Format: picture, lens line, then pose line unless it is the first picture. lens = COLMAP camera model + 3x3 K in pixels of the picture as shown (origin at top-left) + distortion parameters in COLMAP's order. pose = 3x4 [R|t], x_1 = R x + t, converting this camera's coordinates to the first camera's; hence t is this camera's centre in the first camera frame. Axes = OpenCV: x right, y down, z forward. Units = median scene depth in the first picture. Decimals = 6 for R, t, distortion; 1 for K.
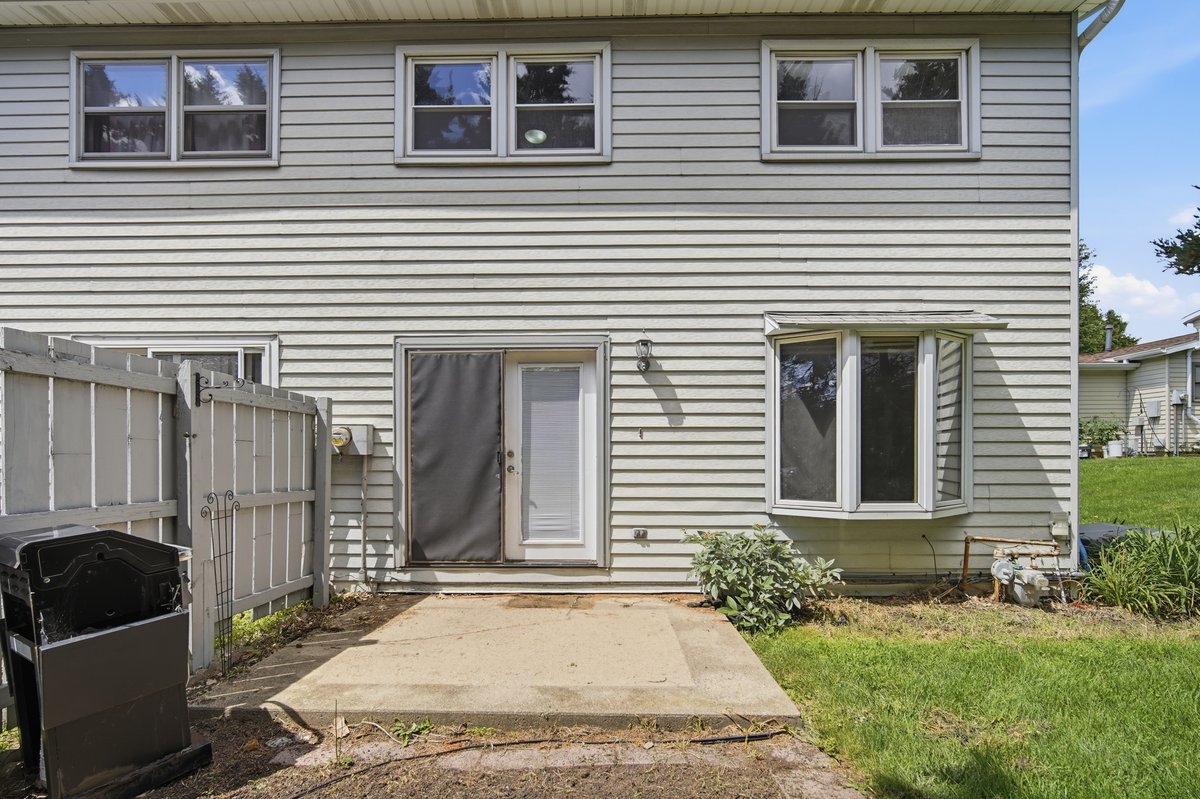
lens RADIAL K [[560.9, 0, 599.4], [0, 560.9, 454.2], [0, 0, 1]] dist [-0.010381, 0.000082]
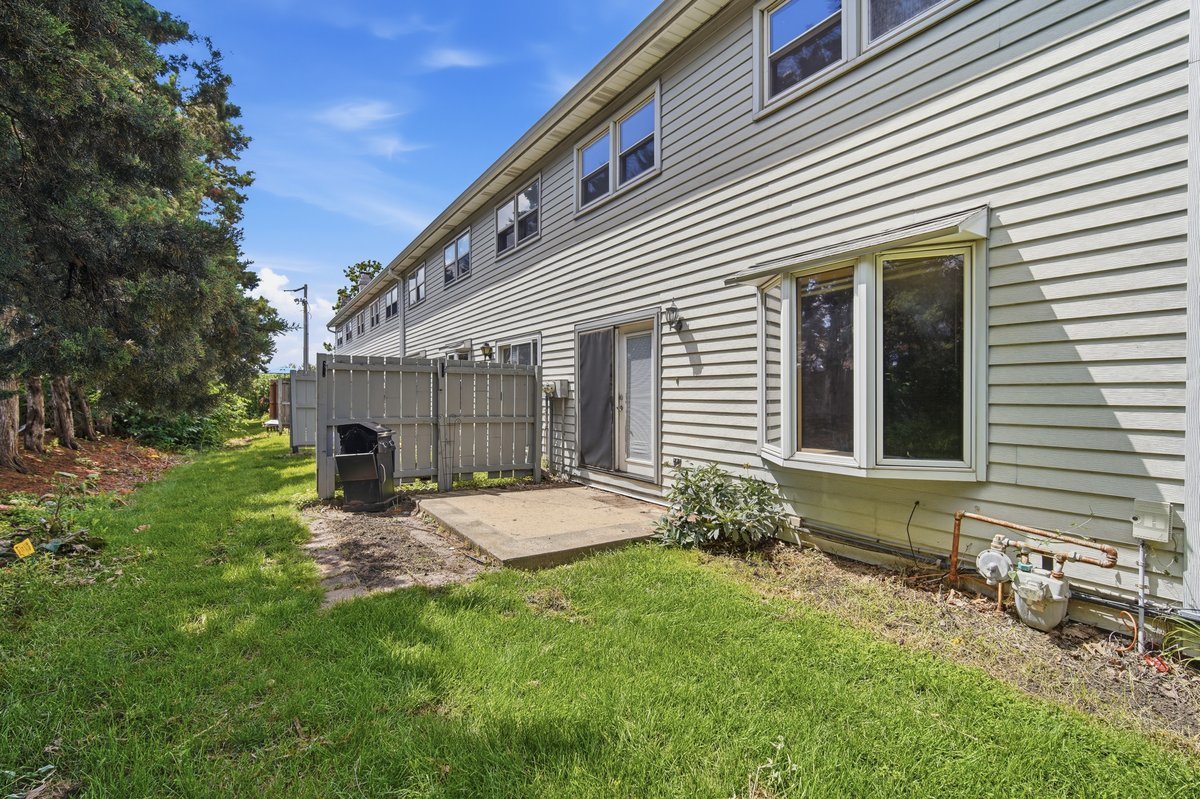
lens RADIAL K [[523.3, 0, 600.0], [0, 523.3, 399.5], [0, 0, 1]] dist [-0.015220, 0.000437]
pose [[0.561925, 0.009548, -0.827133, 0.942299], [-0.000516, 0.999937, 0.011192, -0.010635], [0.827188, -0.005862, 0.561895, 0.201675]]
